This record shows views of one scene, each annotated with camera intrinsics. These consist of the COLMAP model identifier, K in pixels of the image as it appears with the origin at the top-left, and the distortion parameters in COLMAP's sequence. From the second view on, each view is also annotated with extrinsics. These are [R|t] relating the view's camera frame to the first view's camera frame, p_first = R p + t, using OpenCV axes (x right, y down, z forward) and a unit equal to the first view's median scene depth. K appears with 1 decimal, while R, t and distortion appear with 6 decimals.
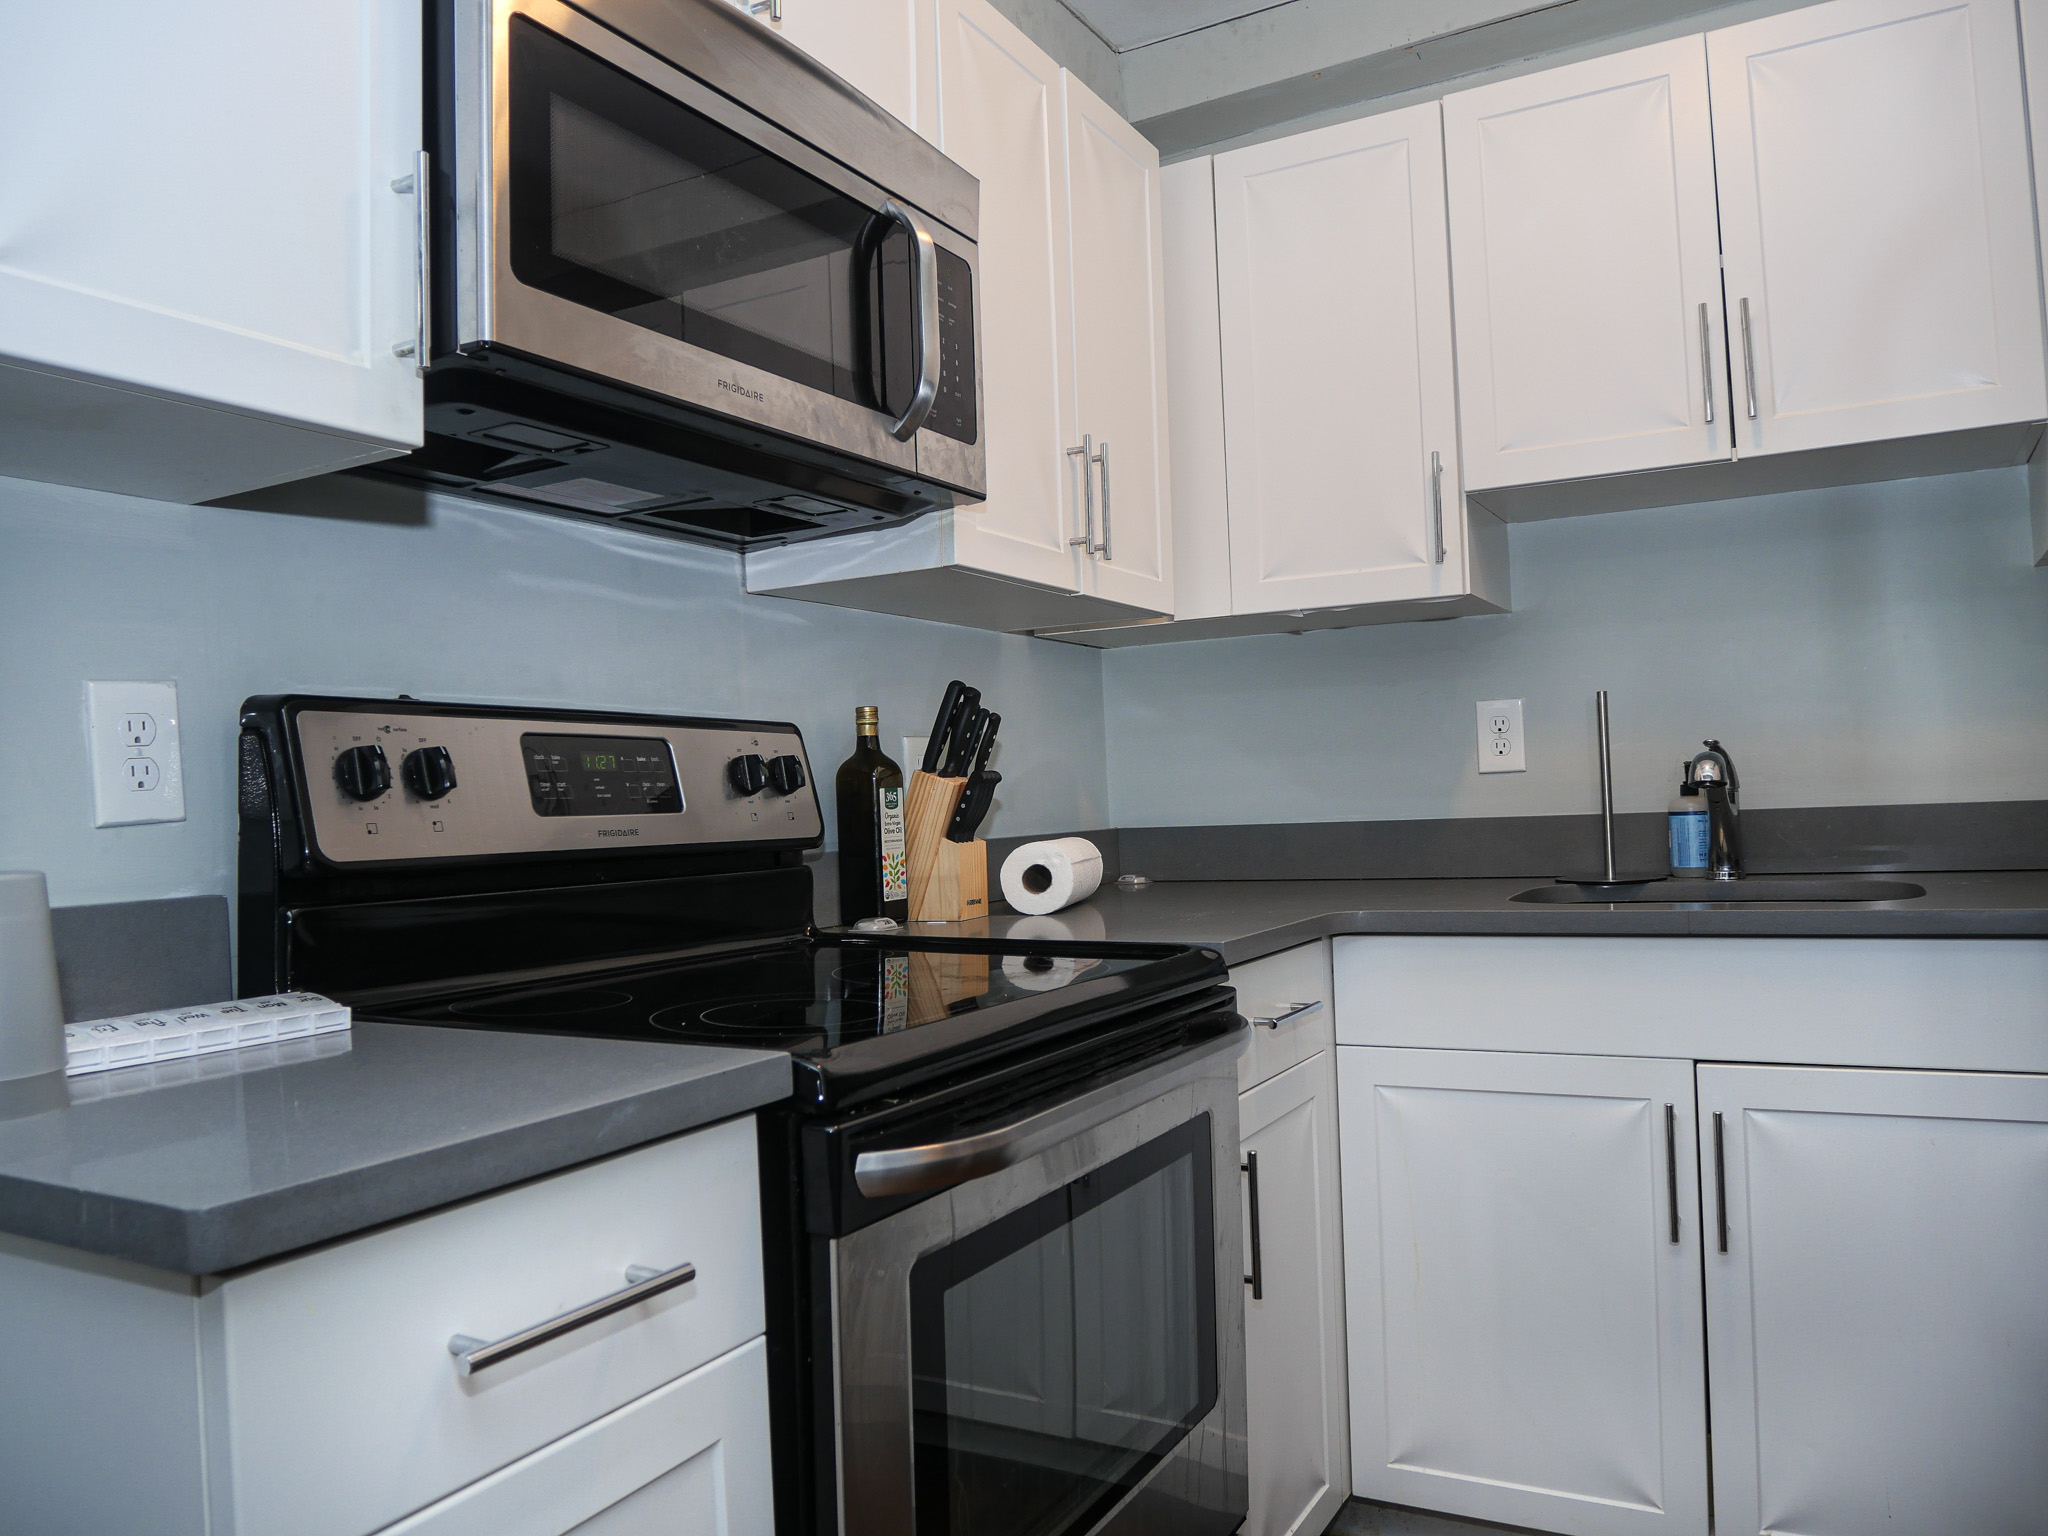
lens RADIAL K [[1504.2, 0, 1020.4], [0, 1504.2, 763.5], [0, 0, 1]] dist [-0.064210, 0.005876]
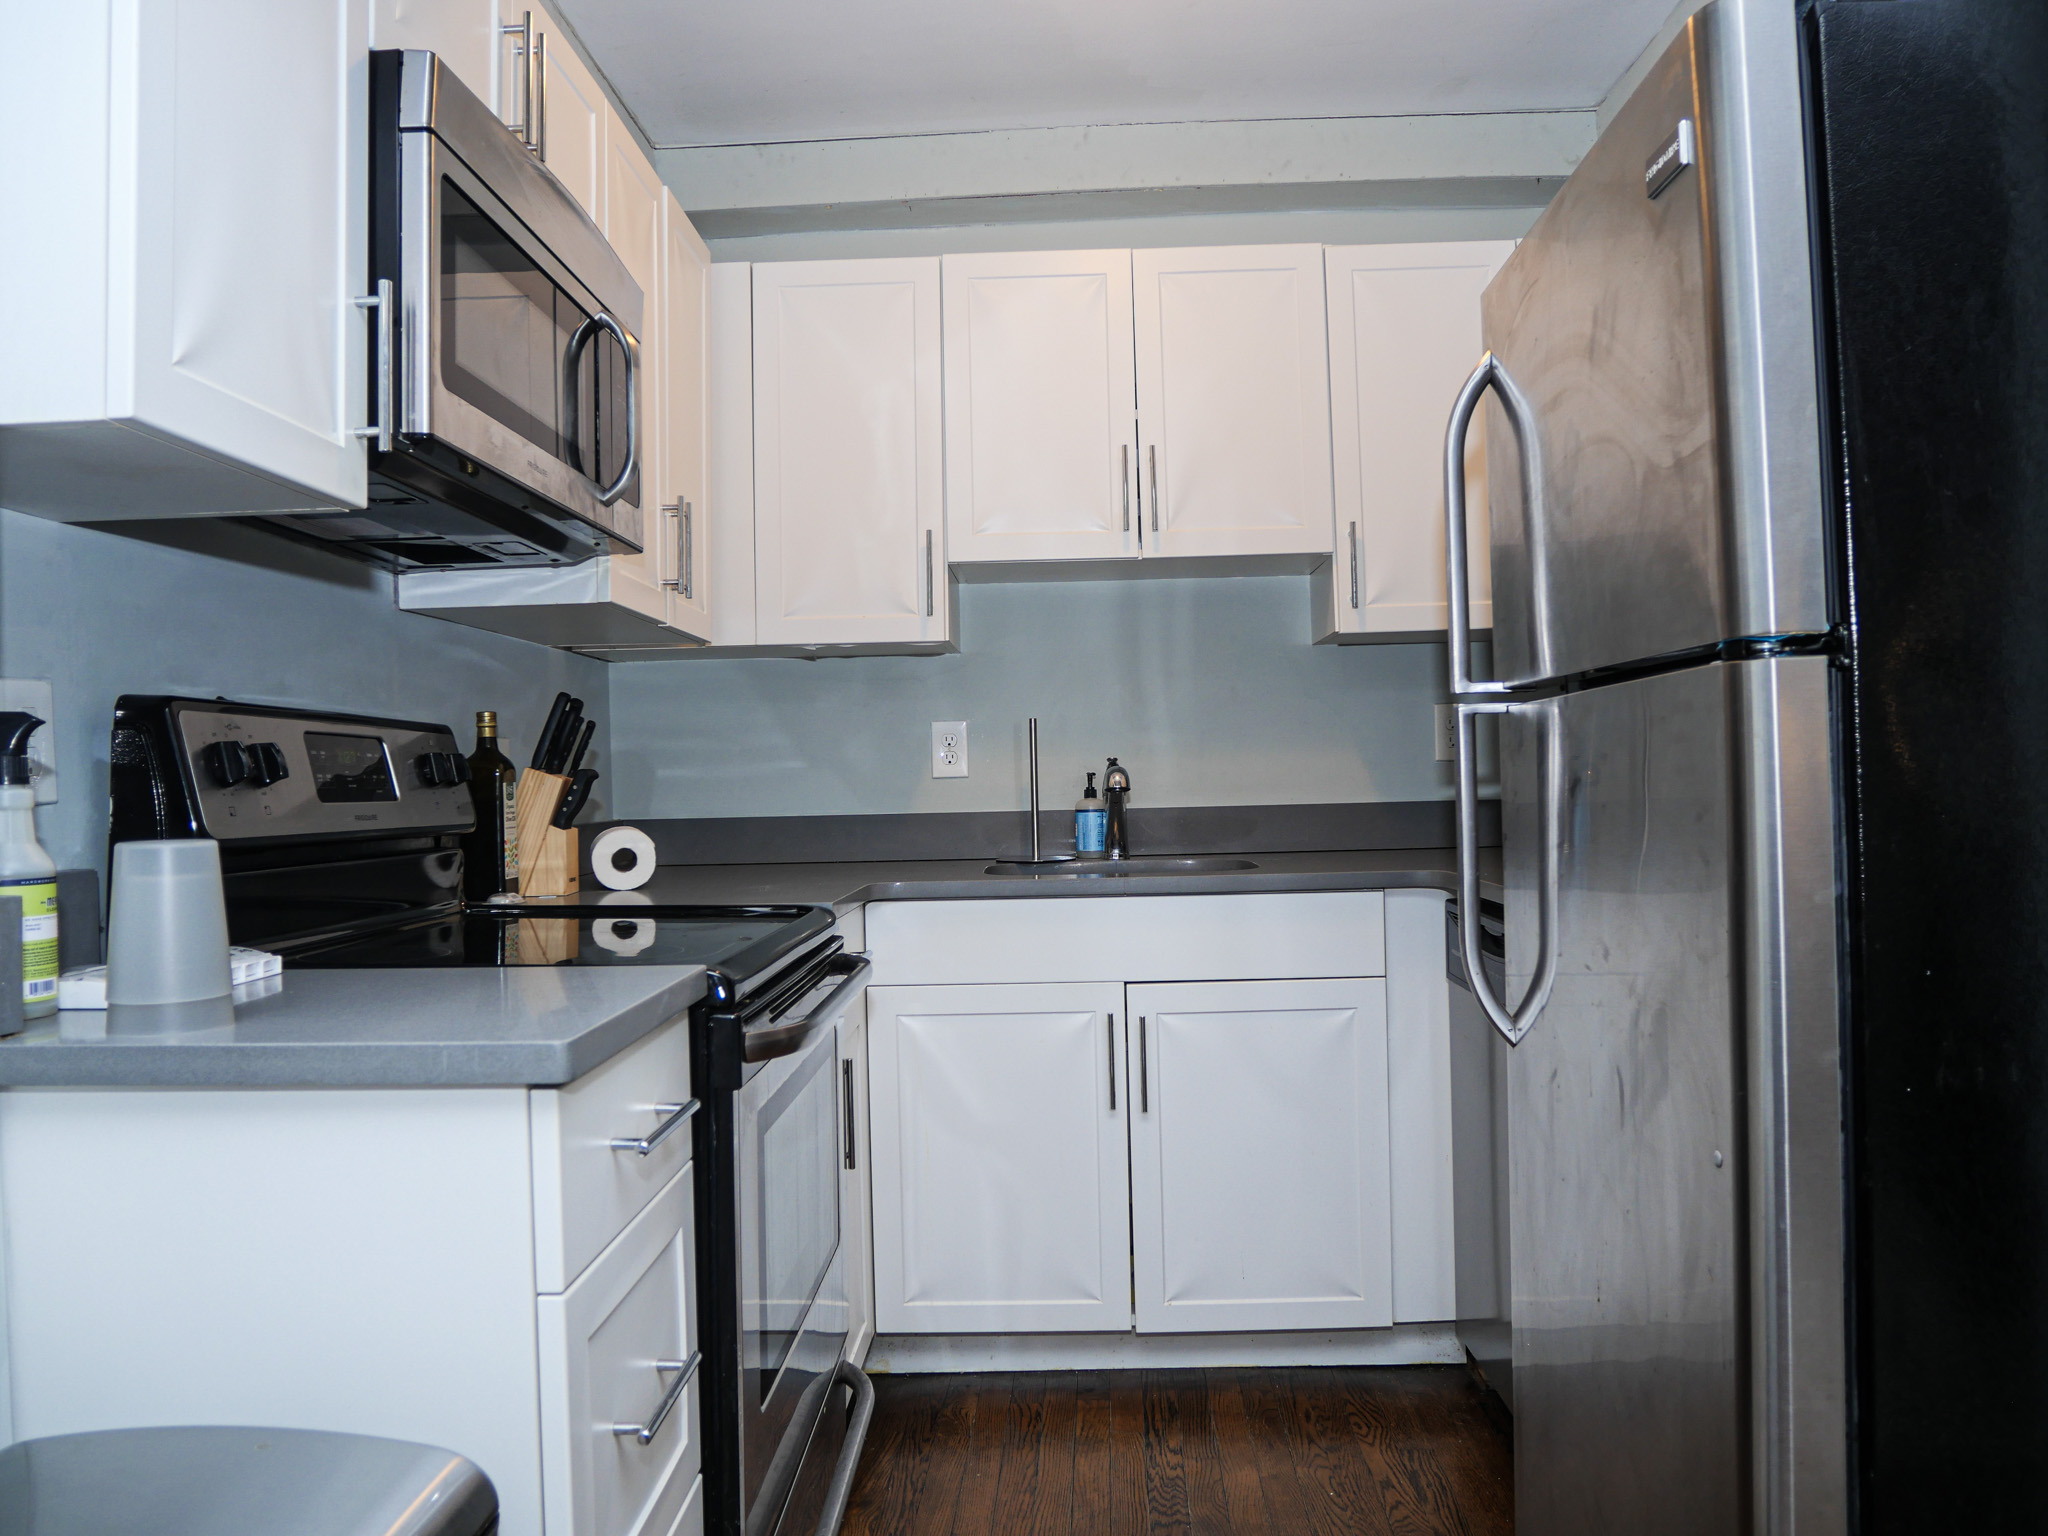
lens RADIAL K [[1504.2, 0, 1020.4], [0, 1504.2, 763.5], [0, 0, 1]] dist [-0.064210, 0.005876]
pose [[0.885603, 0.022543, 0.463895, -0.270194], [-0.022955, 0.999725, -0.004761, -0.001931], [-0.463874, -0.006433, 0.885878, -0.207892]]
